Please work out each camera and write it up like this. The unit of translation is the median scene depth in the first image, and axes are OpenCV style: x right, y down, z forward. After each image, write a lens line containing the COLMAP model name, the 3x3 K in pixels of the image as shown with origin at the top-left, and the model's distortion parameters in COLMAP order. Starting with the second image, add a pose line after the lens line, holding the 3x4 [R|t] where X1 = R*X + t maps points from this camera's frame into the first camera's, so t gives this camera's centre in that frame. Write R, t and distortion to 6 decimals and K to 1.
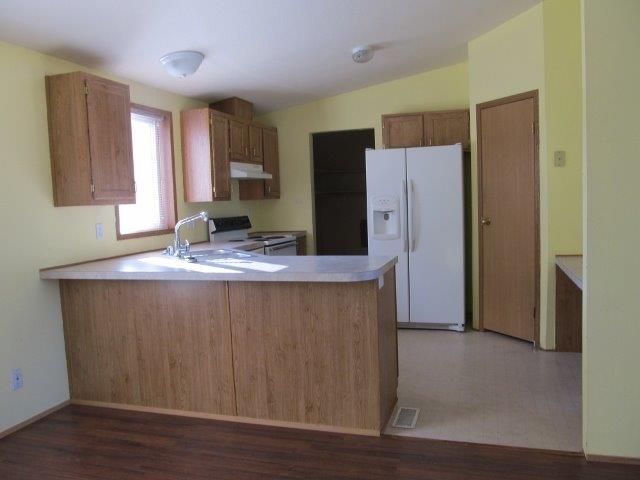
lens RADIAL K [[532.5, 0, 320.0], [0, 532.5, 240.0], [0, 0, 1]] dist [-0.048416, 0.001747]
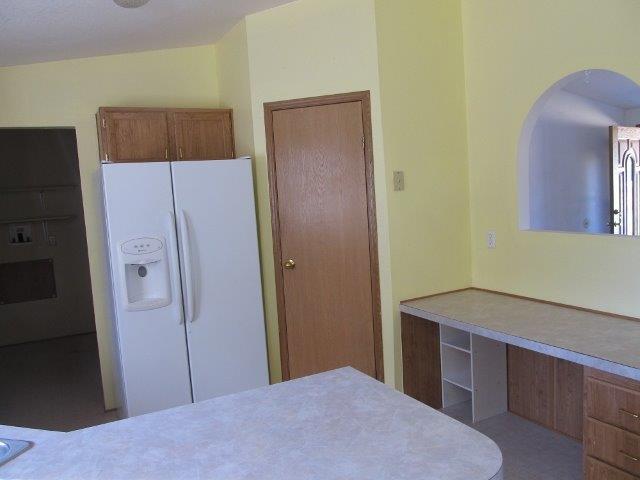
lens RADIAL K [[532.5, 0, 320.0], [0, 532.5, 240.0], [0, 0, 1]] dist [-0.048416, 0.001747]
pose [[0.699360, -0.072276, 0.711106, -0.181041], [0.090031, 0.995858, 0.012674, -0.076217], [-0.709076, 0.055158, 0.702971, 0.462429]]
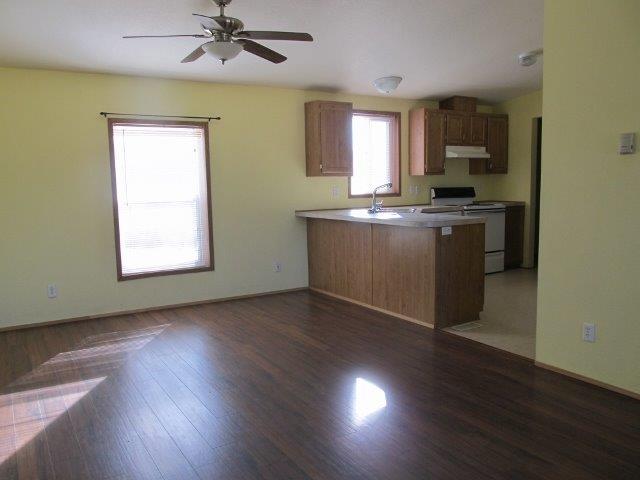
lens RADIAL K [[532.5, 0, 320.0], [0, 532.5, 240.0], [0, 0, 1]] dist [-0.048416, 0.001747]
pose [[0.758609, 0.097373, -0.644229, 0.517620], [-0.061800, 0.995065, 0.077628, 0.005689], [0.648609, -0.019076, 0.760883, -0.249161]]
